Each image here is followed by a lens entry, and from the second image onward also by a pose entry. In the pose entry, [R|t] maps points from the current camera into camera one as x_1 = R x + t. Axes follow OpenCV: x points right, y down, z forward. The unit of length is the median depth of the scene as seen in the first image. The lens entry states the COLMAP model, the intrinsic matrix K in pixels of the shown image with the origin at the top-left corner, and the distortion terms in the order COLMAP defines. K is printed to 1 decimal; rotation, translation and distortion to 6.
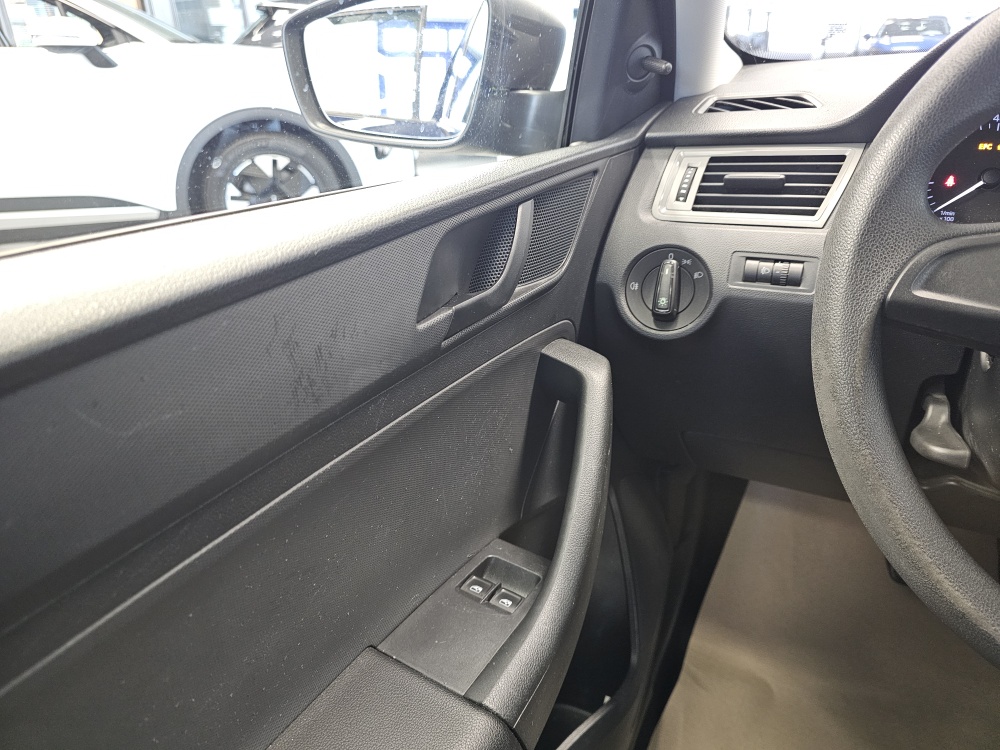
lens RADIAL K [[684.7, 0, 503.6], [0, 684.7, 370.7], [0, 0, 1]] dist [0.029593, -0.042806]
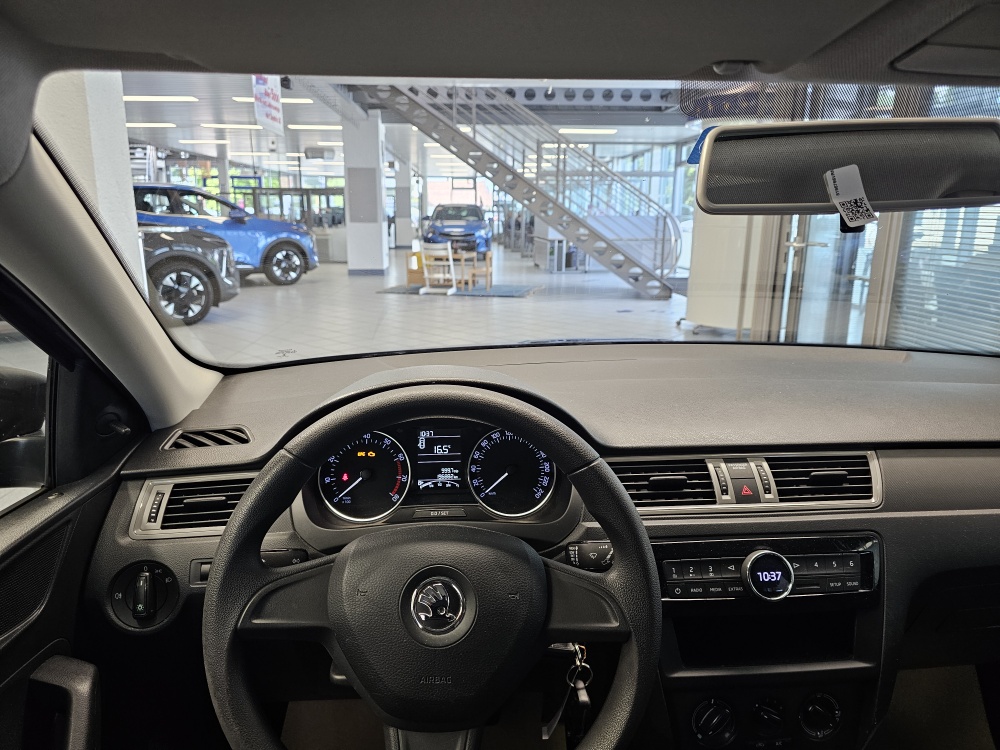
lens RADIAL K [[677.8, 0, 488.6], [0, 677.8, 376.5], [0, 0, 1]] dist [0.058864, -0.077681]
pose [[0.863688, -0.078259, 0.497915, 0.183795], [0.178944, 0.971128, -0.157763, -0.196211], [-0.471192, 0.225357, 0.852756, -0.510123]]
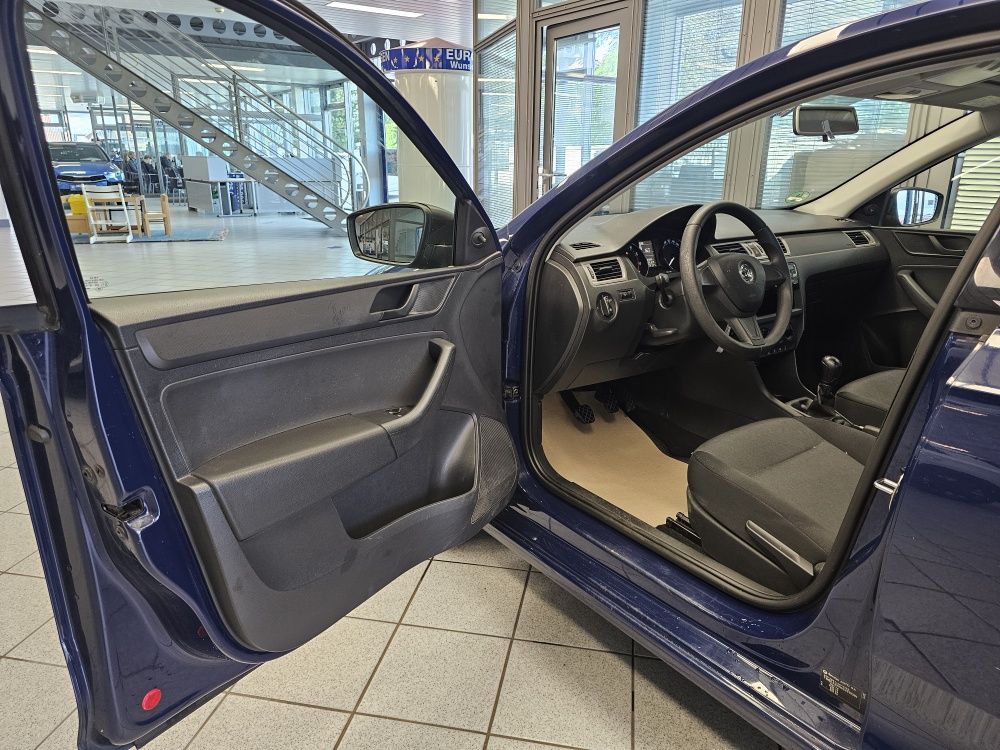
lens RADIAL K [[672.4, 0, 500.0], [0, 672.4, 375.0], [0, 0, 1]] dist [0.043547, -0.001694]
pose [[0.466348, -0.228037, 0.854704, -2.512175], [0.348837, 0.935311, 0.059209, -0.171958], [-0.812916, 0.270540, 0.515729, -0.054459]]
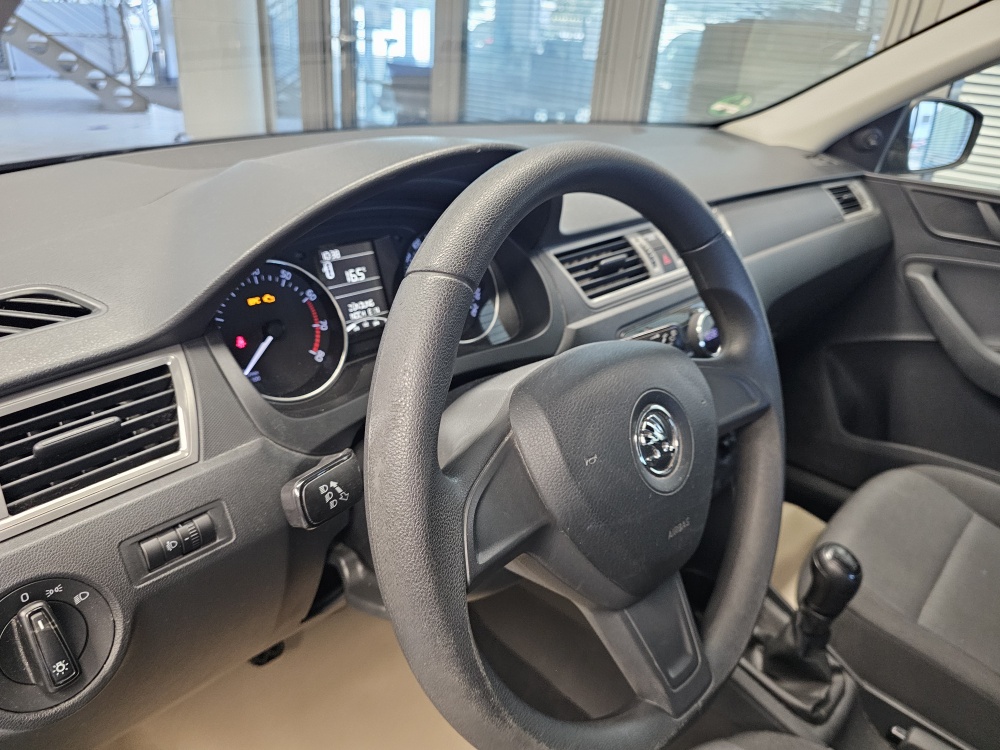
lens RADIAL K [[699.8, 0, 492.0], [0, 699.8, 377.3], [0, 0, 1]] dist [0.009659, -0.006790]
pose [[0.309649, -0.365894, 0.877633, -0.114325], [0.332219, 0.906459, 0.260697, -0.369390], [-0.890925, 0.210841, 0.402241, 0.306897]]
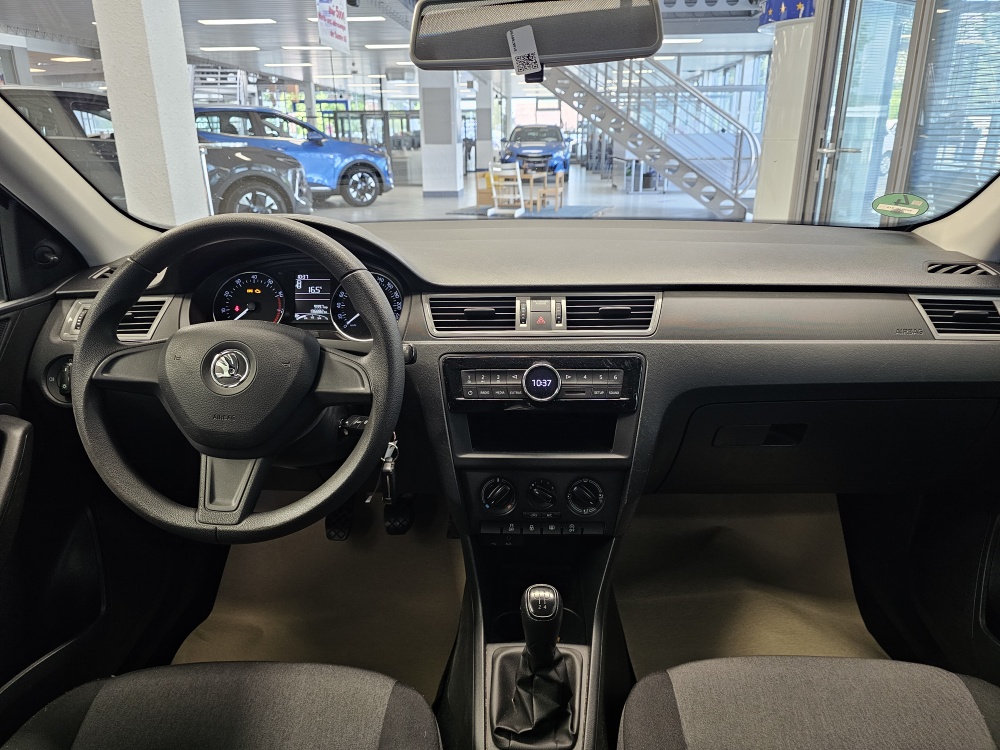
lens RADIAL K [[673.9, 0, 499.1], [0, 673.9, 364.3], [0, 0, 1]] dist [0.065582, -0.067612]
pose [[0.915364, -0.100454, 0.389895, 0.562559], [0.146185, 0.985212, -0.089367, 0.163364], [-0.375152, 0.138800, 0.916513, -1.035278]]
